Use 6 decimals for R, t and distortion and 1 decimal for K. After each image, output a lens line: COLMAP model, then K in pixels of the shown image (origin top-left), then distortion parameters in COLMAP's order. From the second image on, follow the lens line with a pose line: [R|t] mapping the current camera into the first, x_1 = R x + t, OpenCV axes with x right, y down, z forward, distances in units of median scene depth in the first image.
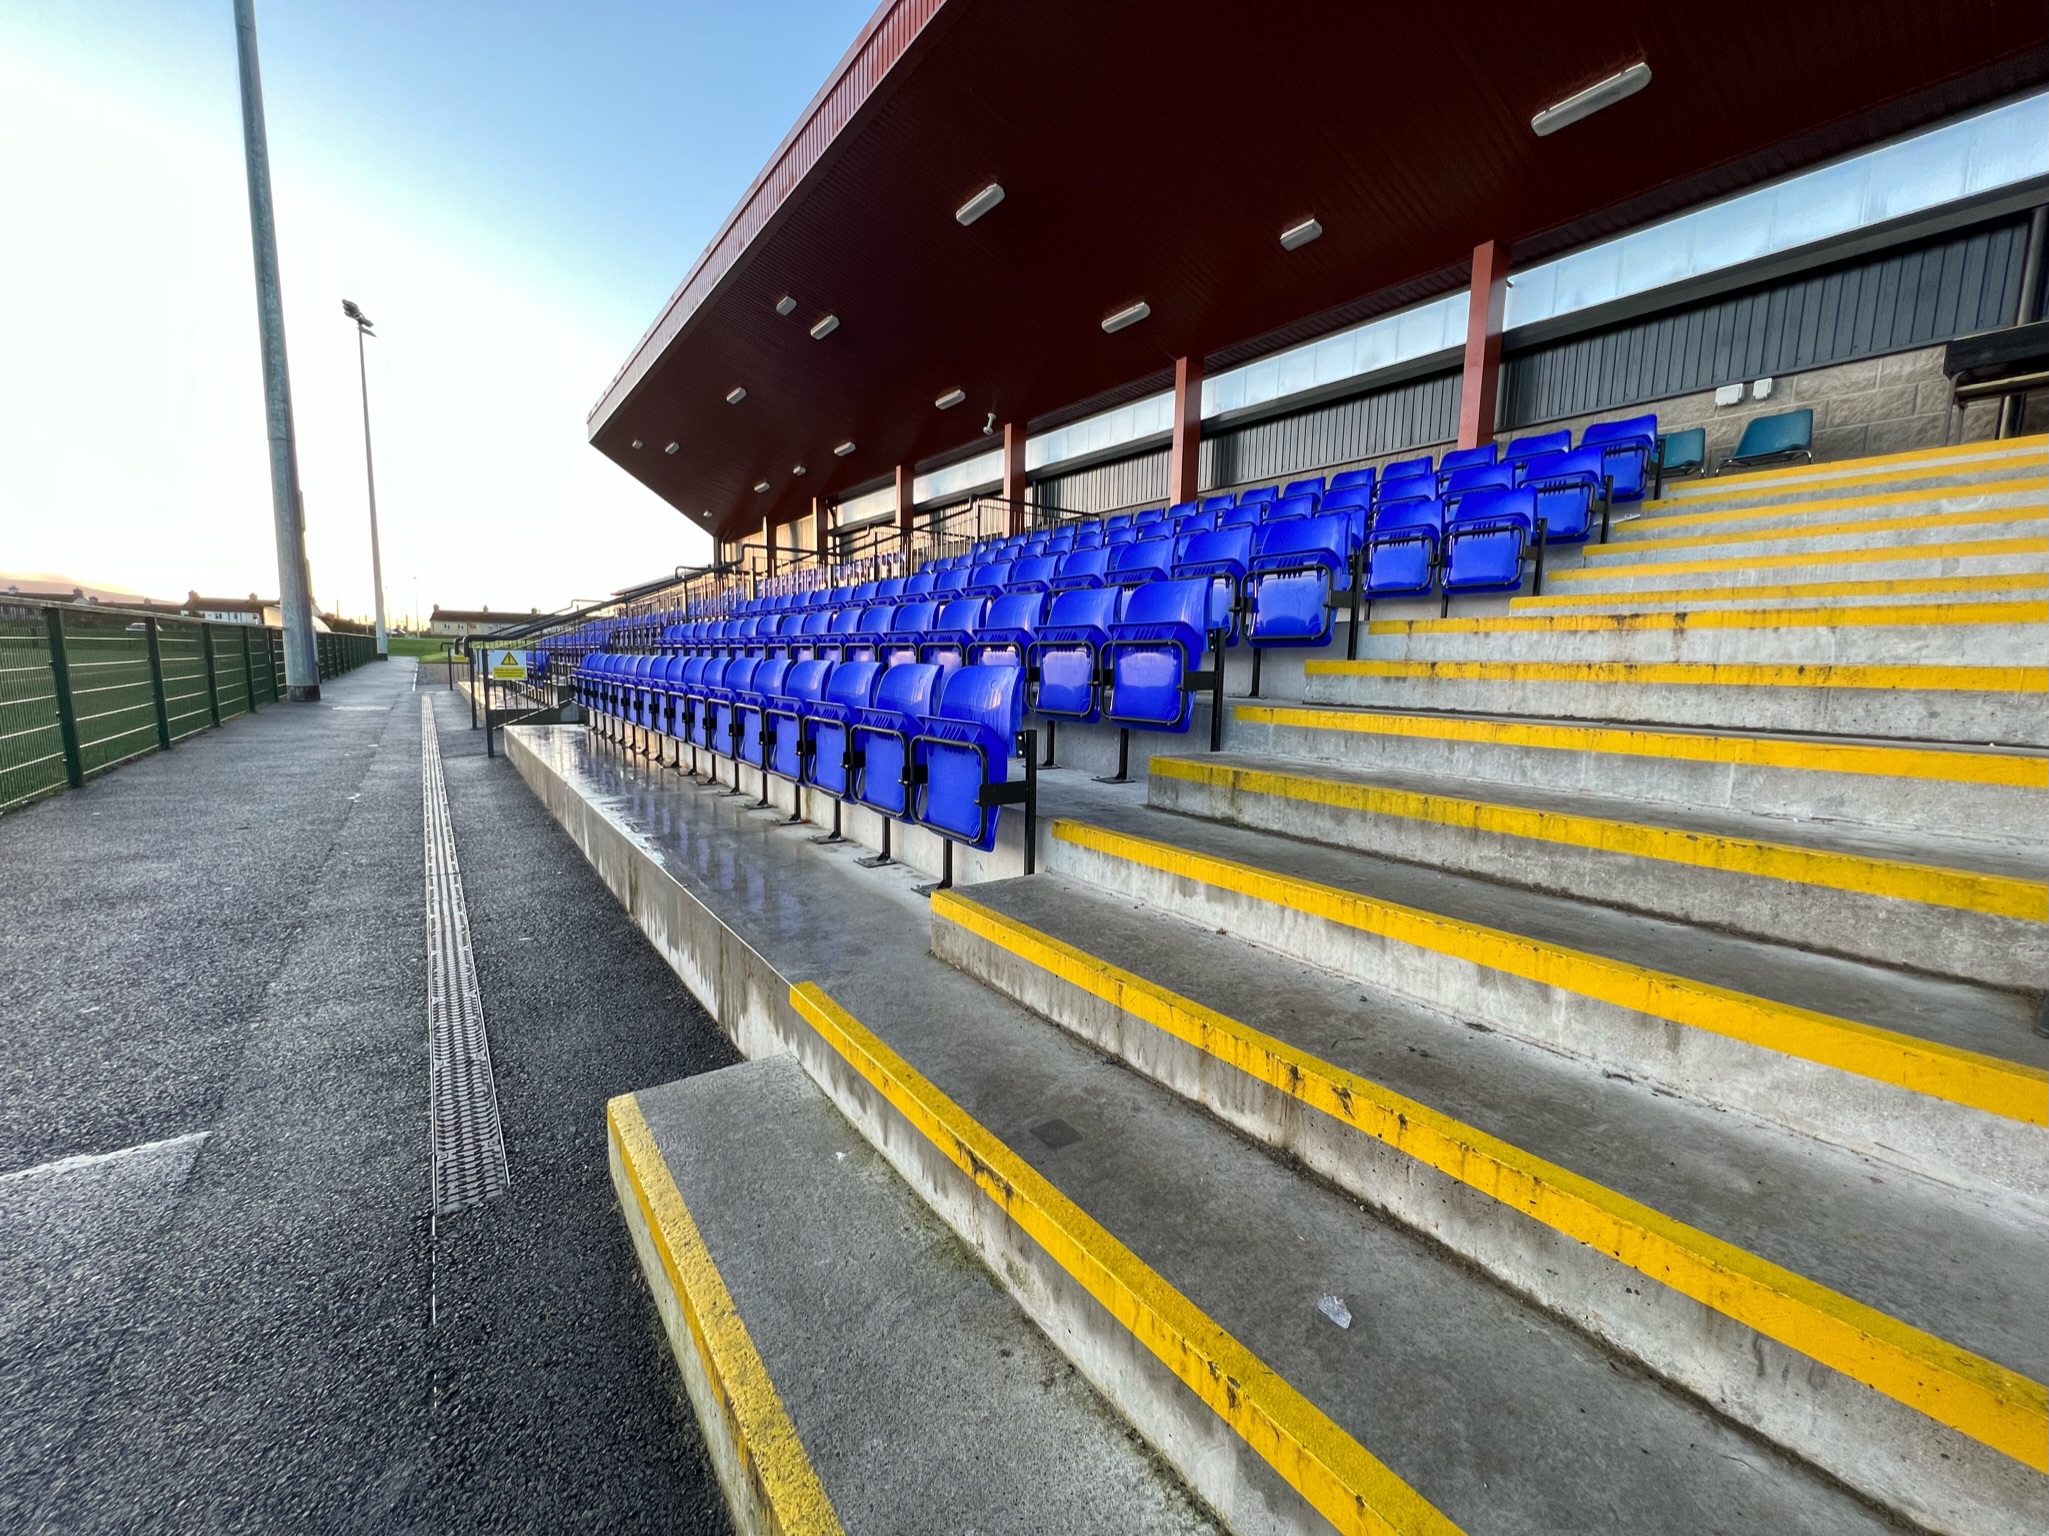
lens RADIAL K [[822.3, 0, 1015.5], [0, 822.3, 767.3], [0, 0, 1]] dist [0.001455, -0.000369]
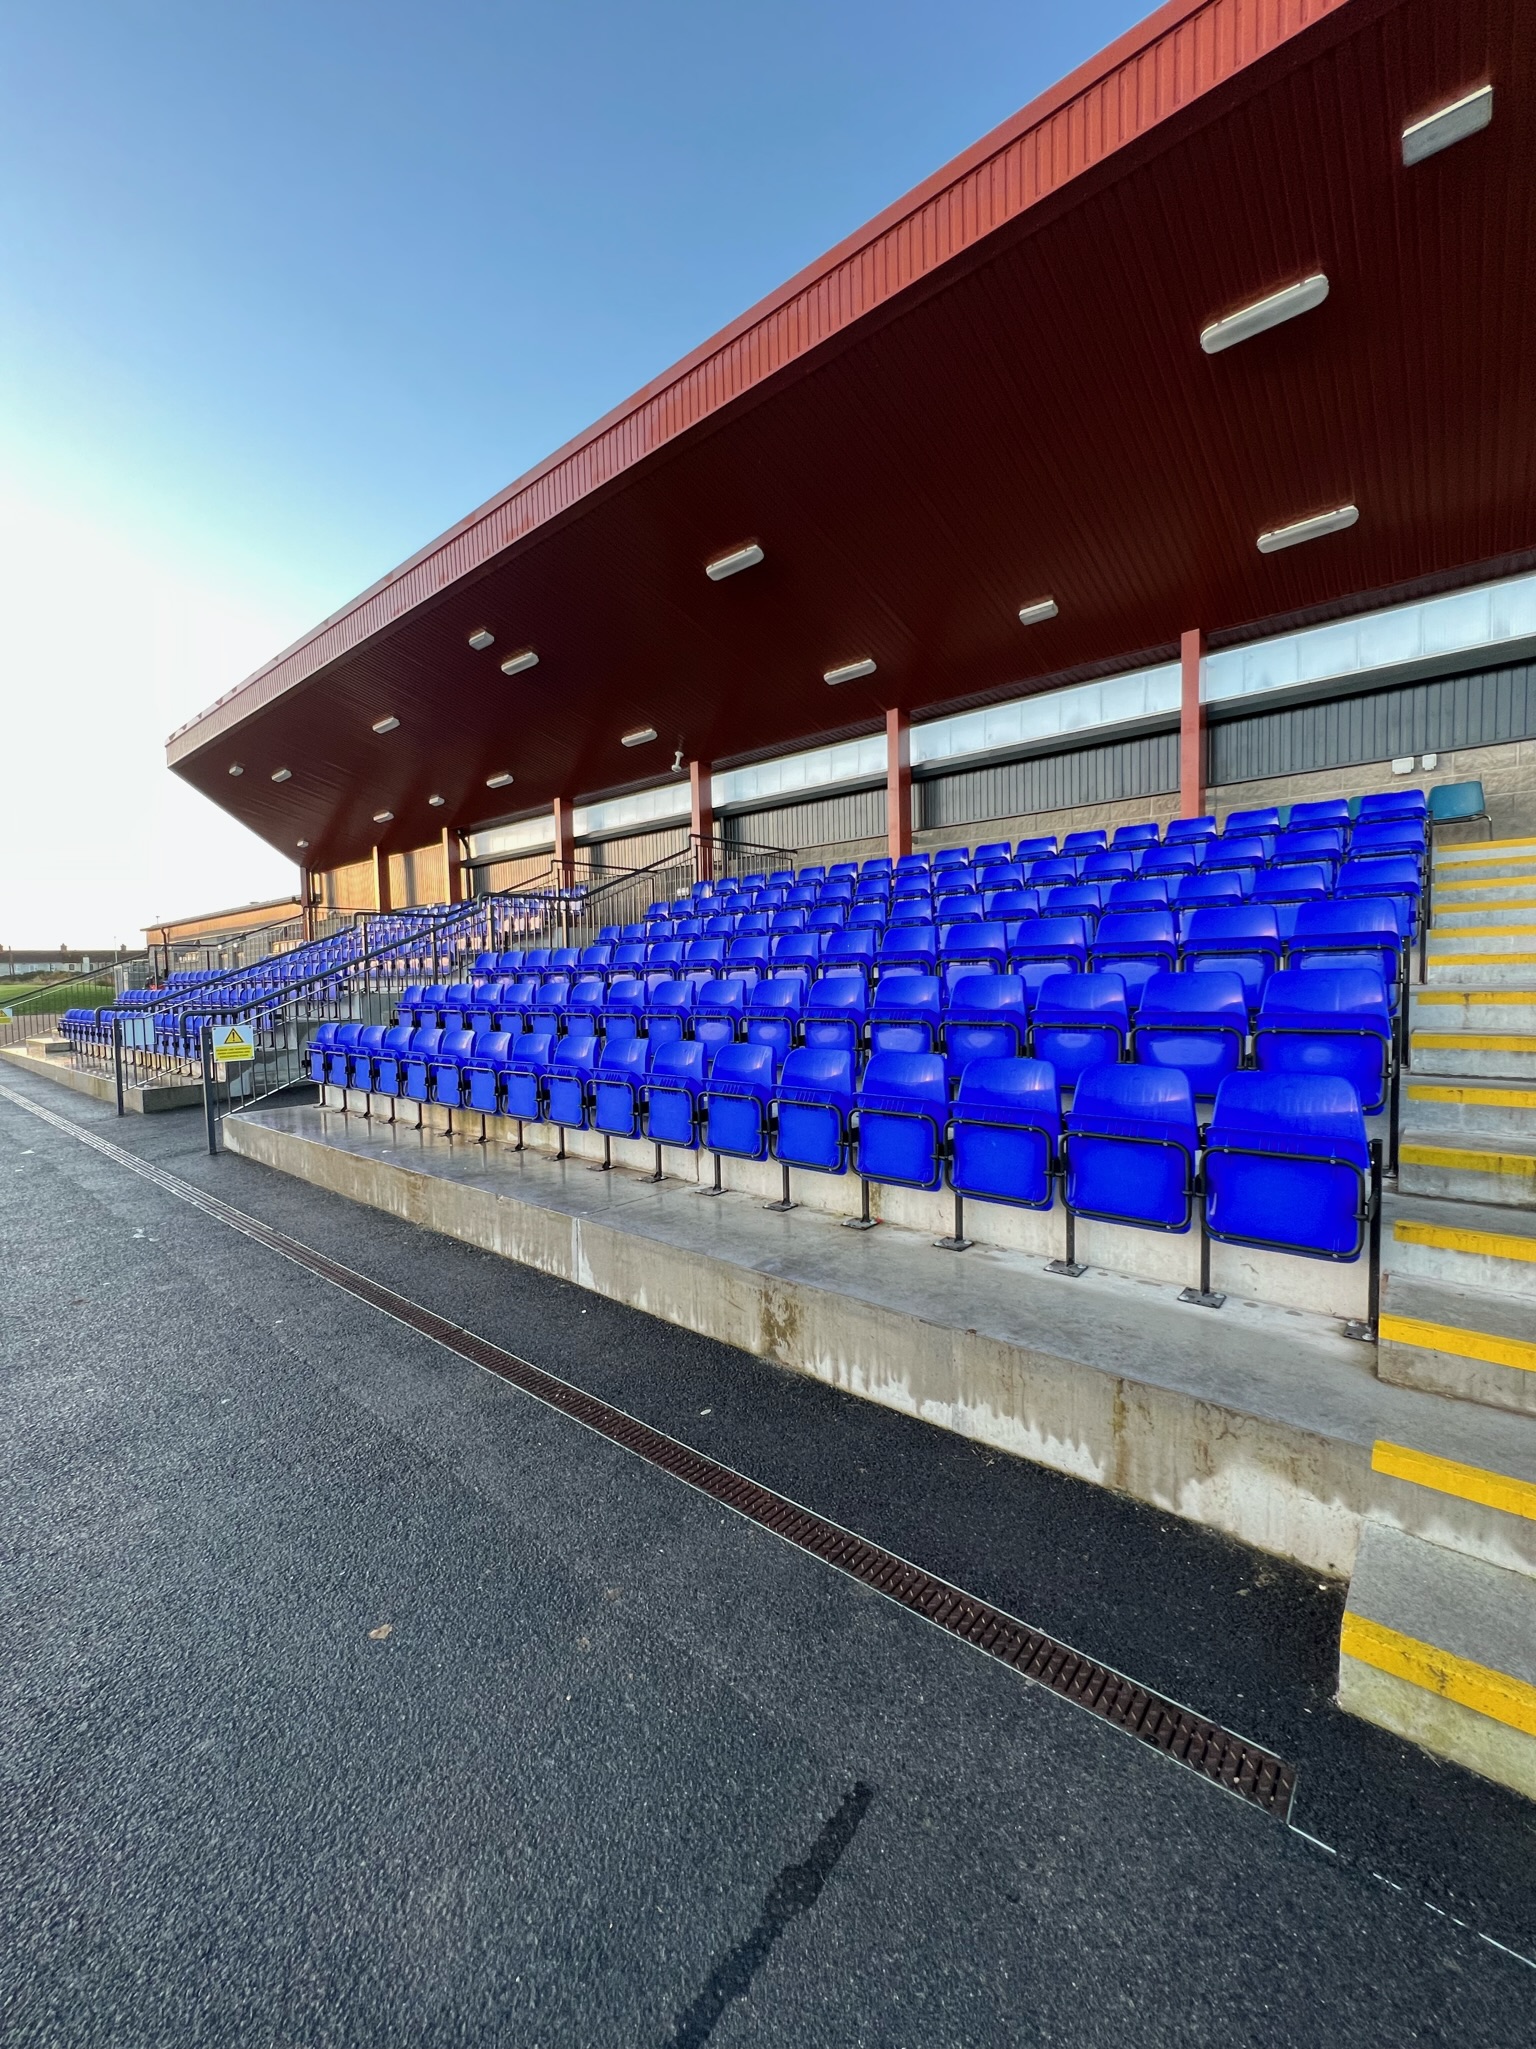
lens RADIAL K [[822.3, 0, 768.8], [0, 822.3, 1020.1], [0, 0, 1]] dist [0.001455, -0.000369]
pose [[0.969863, -0.058421, 0.236542, -0.222699], [0.074914, 0.995302, -0.061340, -0.043930], [-0.231847, 0.077211, 0.969683, 0.037561]]
